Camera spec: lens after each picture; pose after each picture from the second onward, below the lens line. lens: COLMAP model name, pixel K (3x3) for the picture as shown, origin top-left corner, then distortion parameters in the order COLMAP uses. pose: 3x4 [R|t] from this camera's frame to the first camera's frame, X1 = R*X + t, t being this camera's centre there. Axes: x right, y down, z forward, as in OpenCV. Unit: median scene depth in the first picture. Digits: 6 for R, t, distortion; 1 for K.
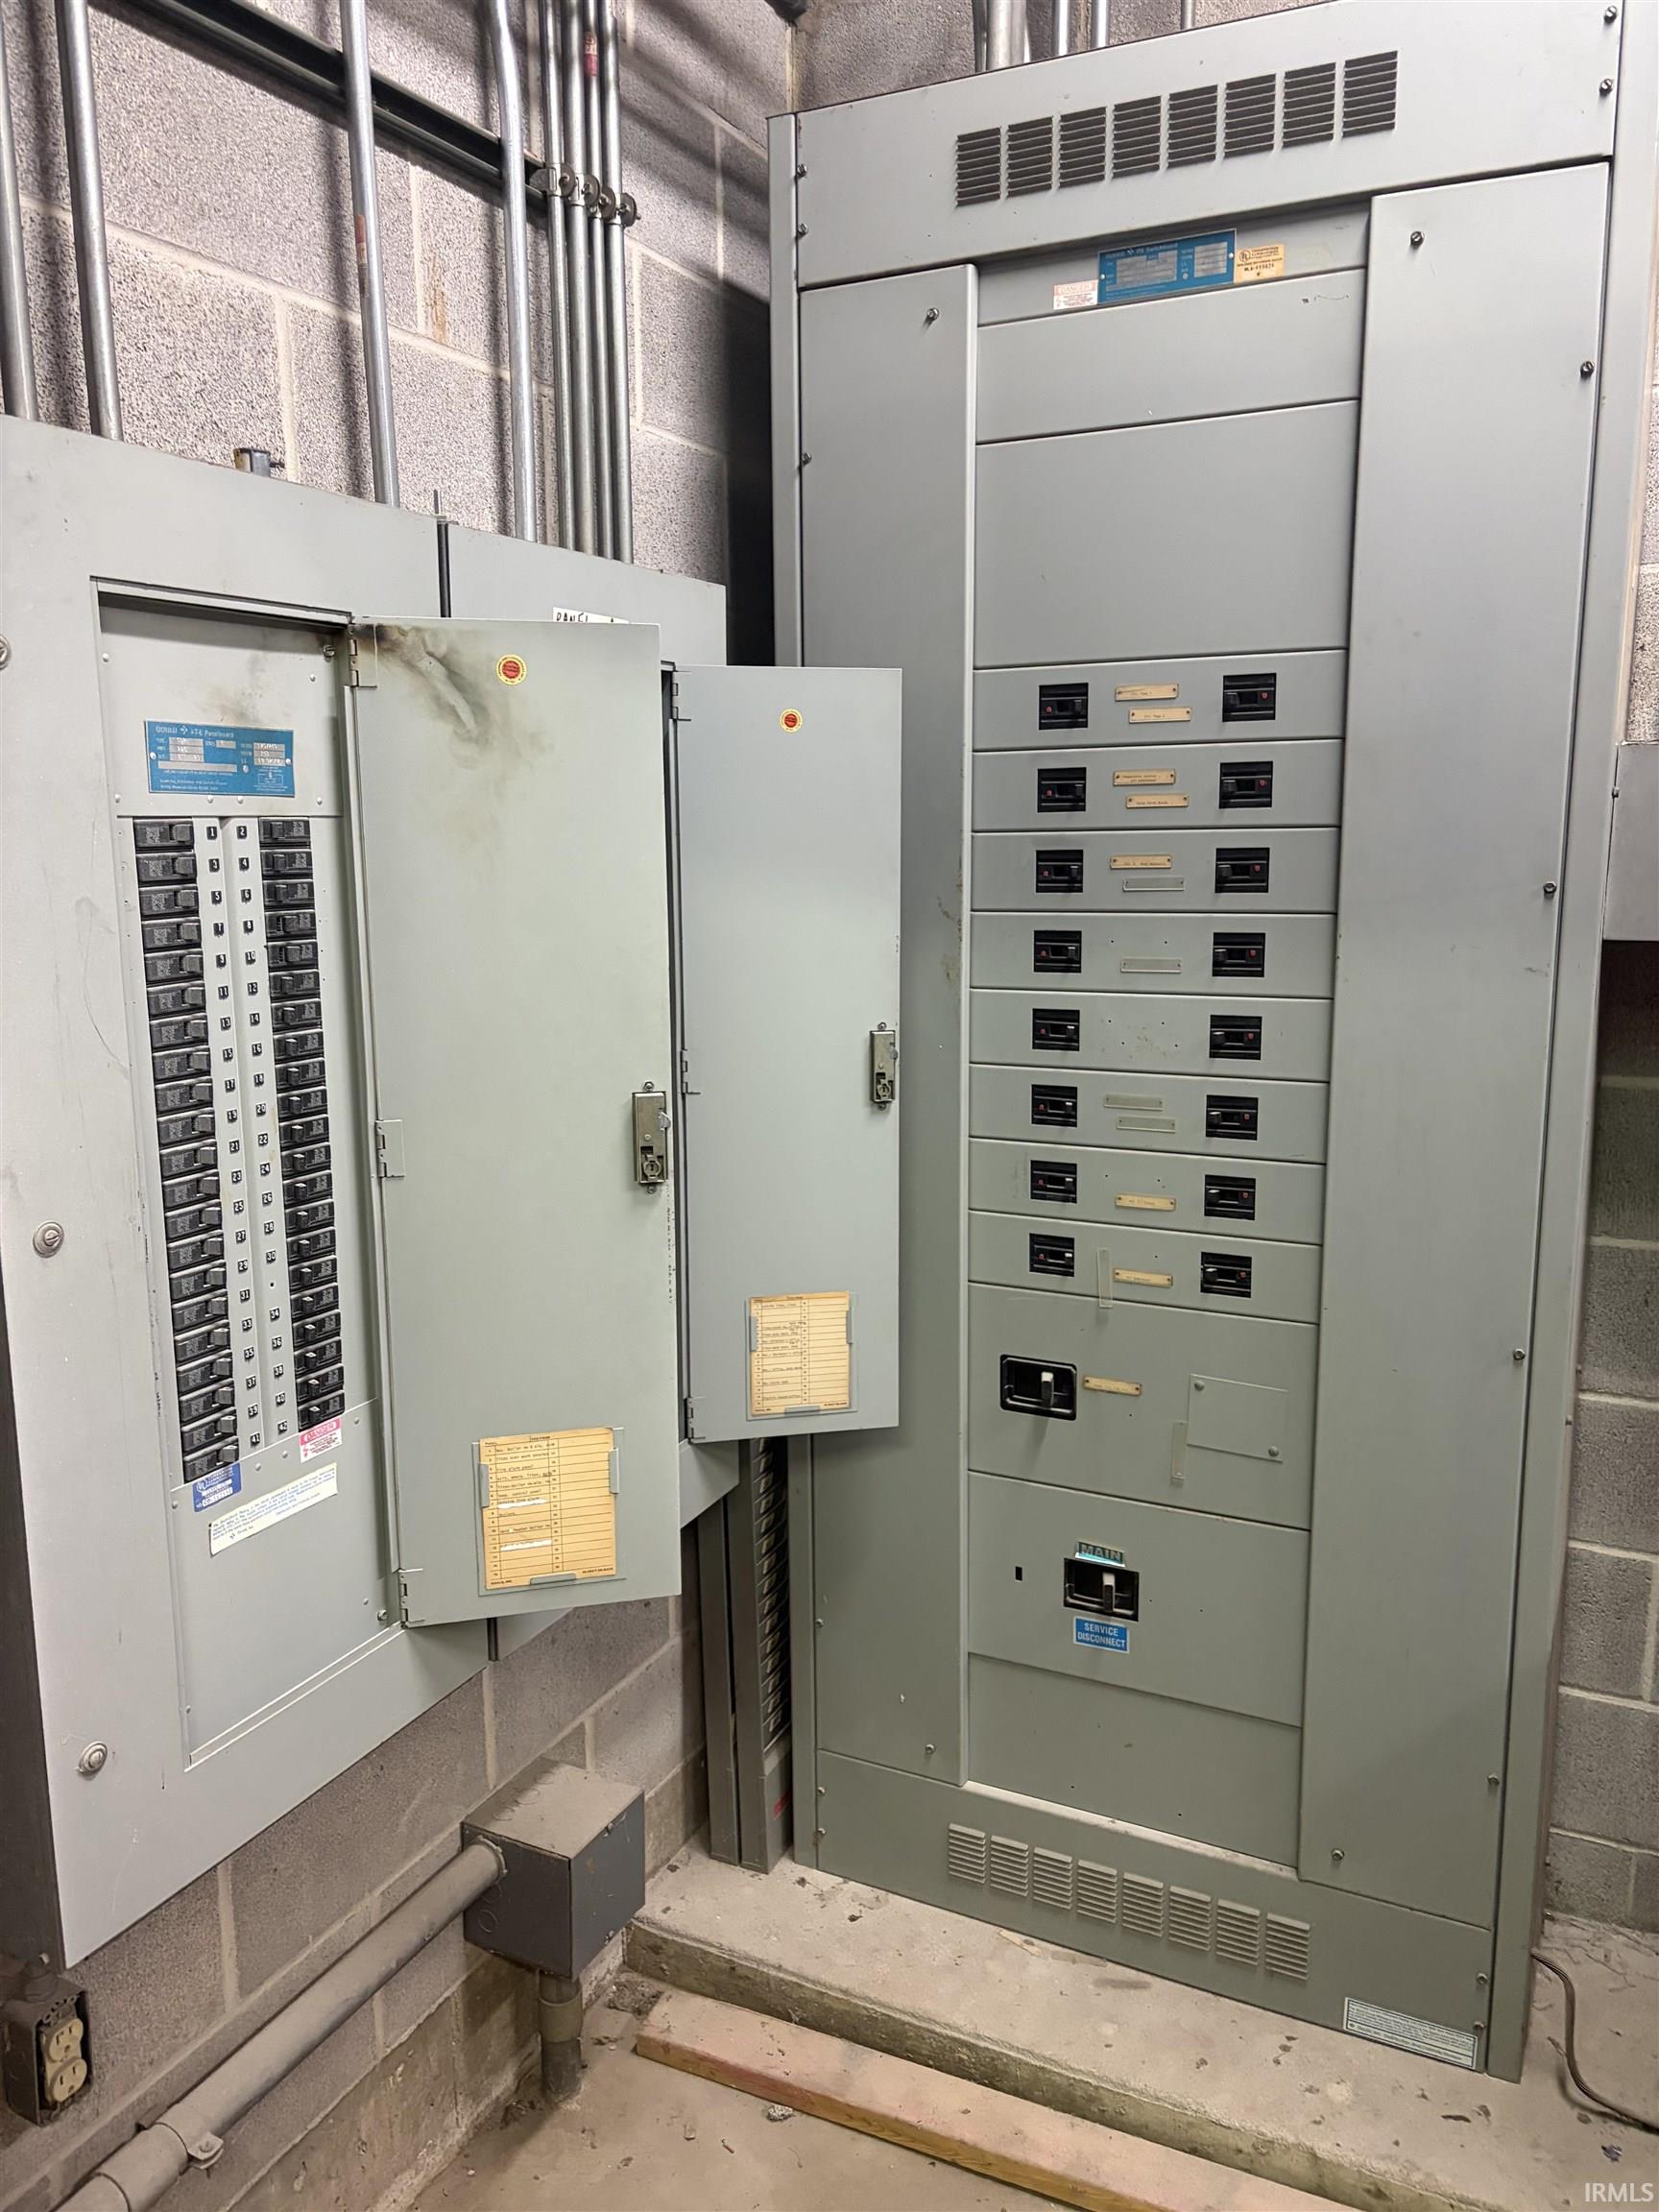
lens RADIAL K [[1652.1, 0, 819.6], [0, 1652.1, 1103.8], [0, 0, 1]] dist [0.007152, -0.017608]
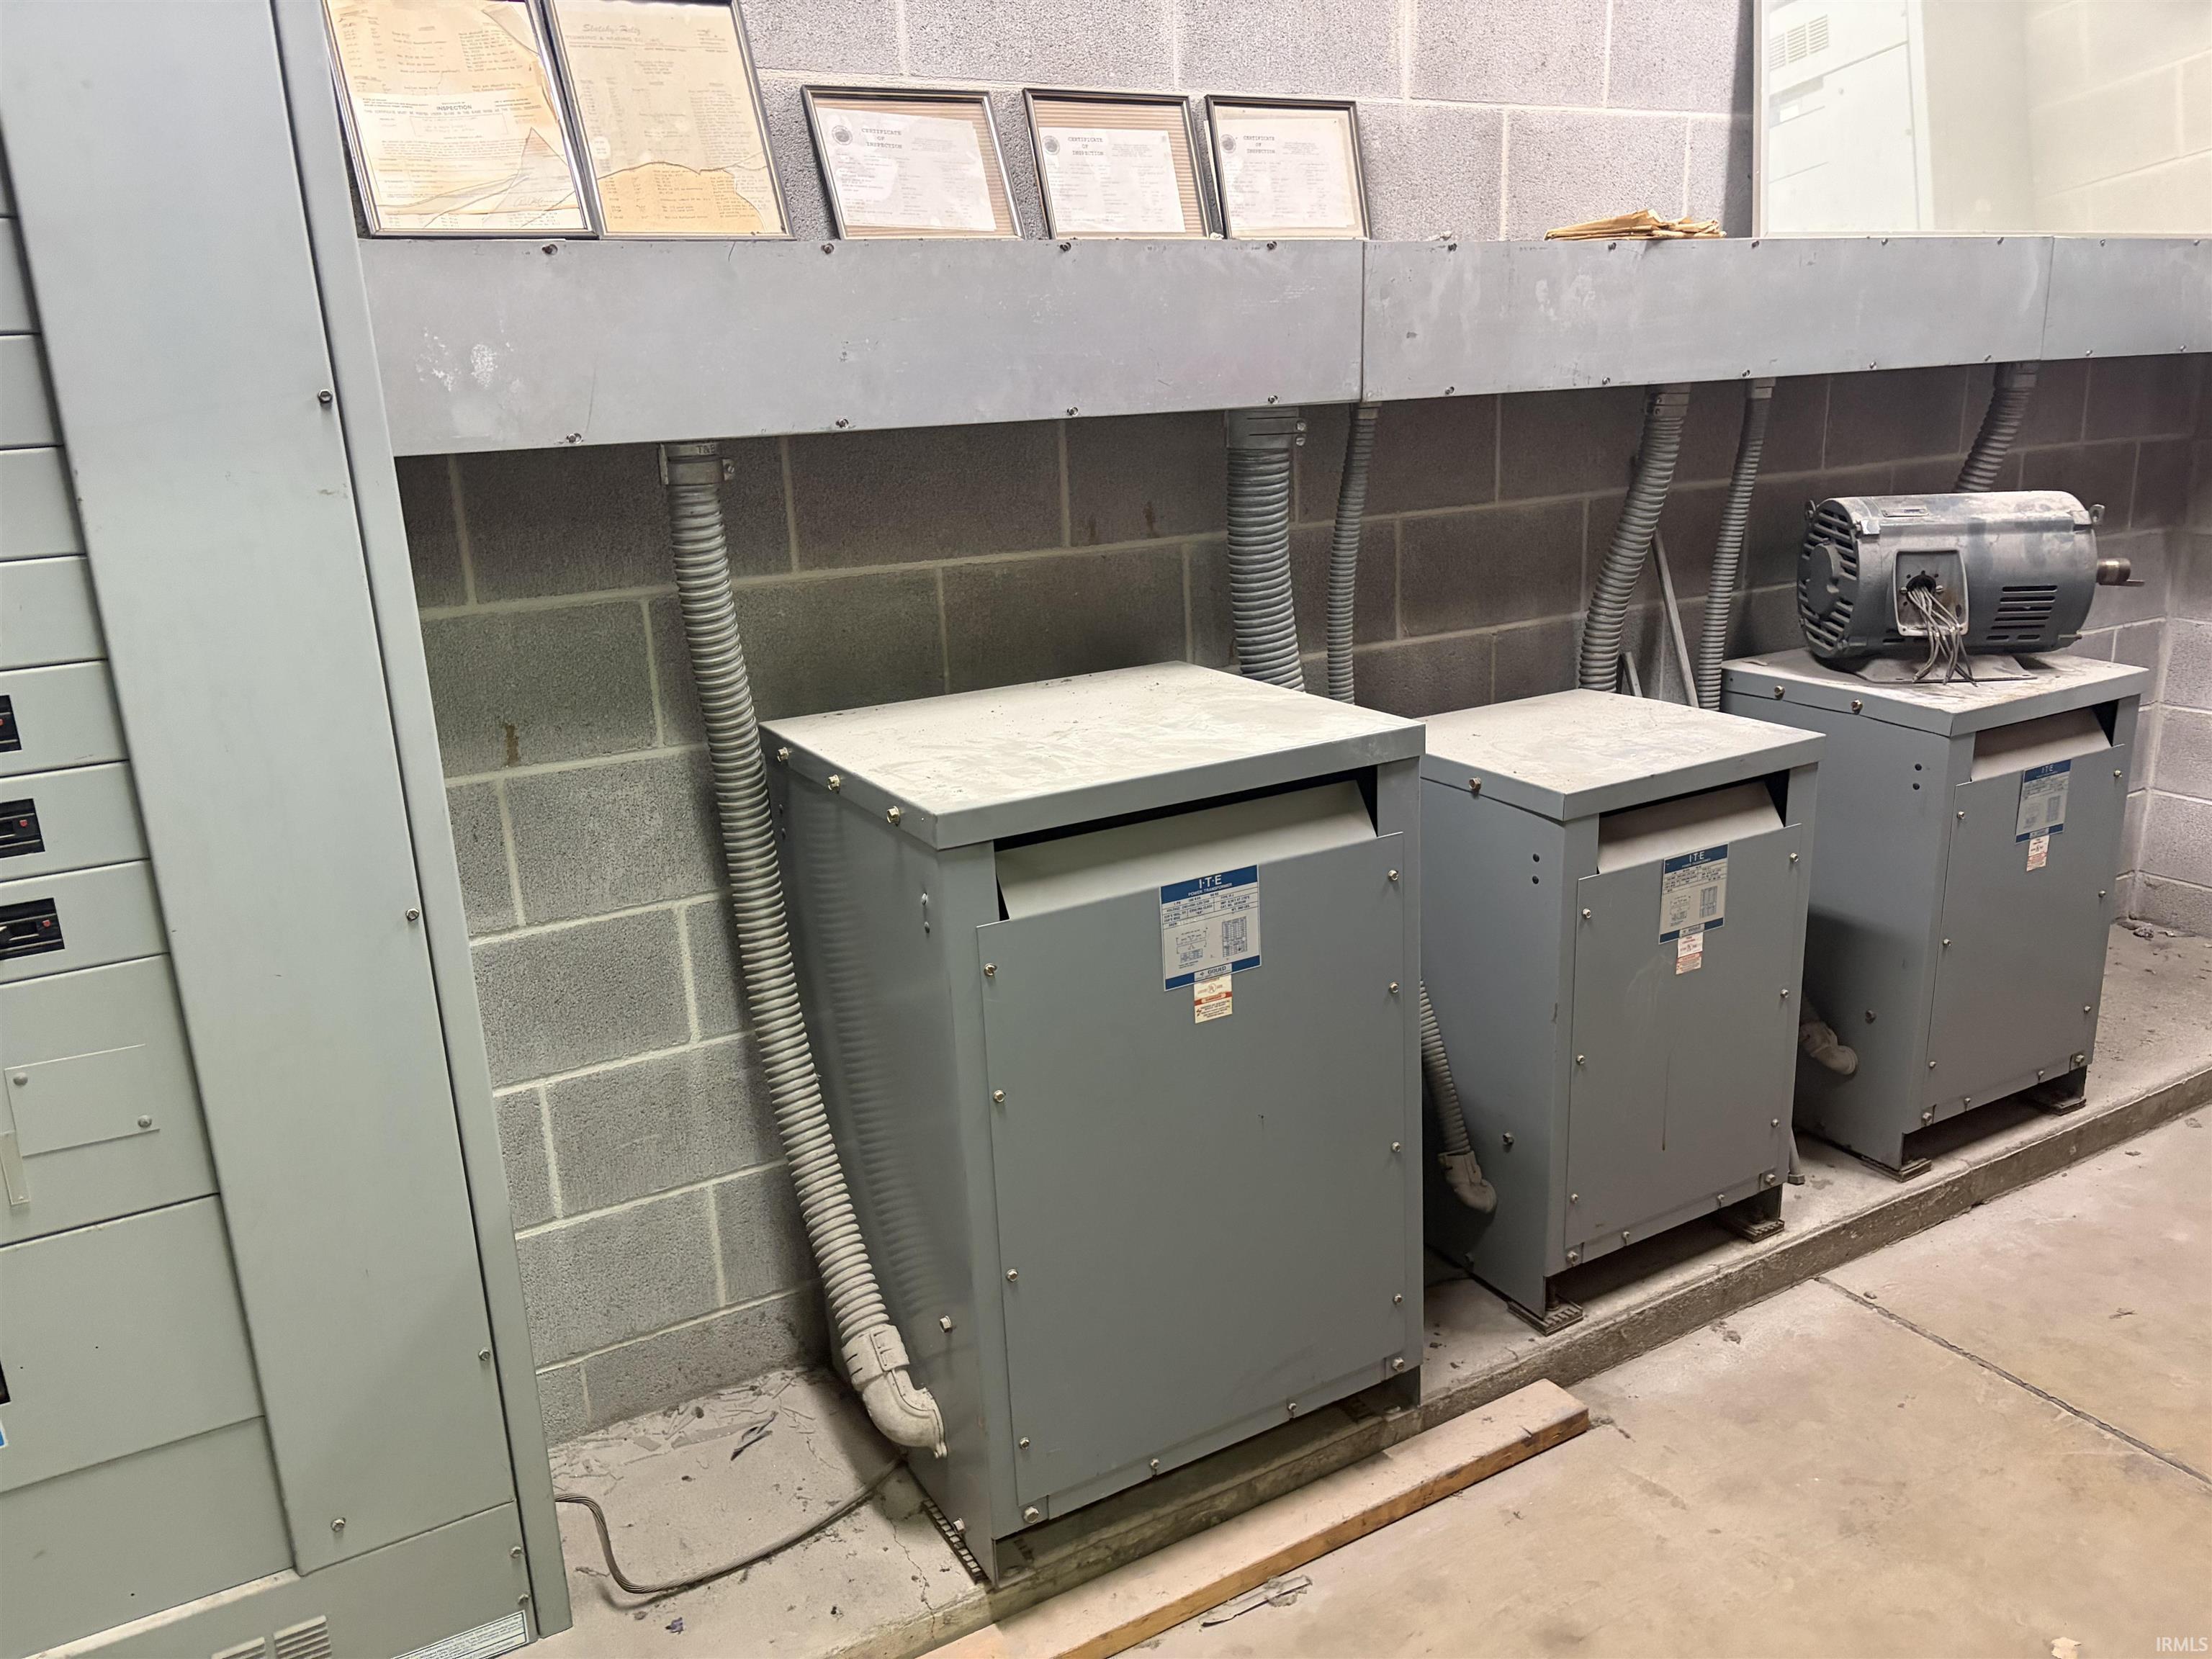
lens RADIAL K [[1652.1, 0, 1107.5], [0, 1652.1, 818.6], [0, 0, 1]] dist [0.007152, -0.017608]
pose [[0.549506, -0.234973, 0.801768, -0.082196], [0.176410, 0.970633, 0.163557, 0.016283], [-0.816654, 0.051564, 0.574820, 0.139837]]
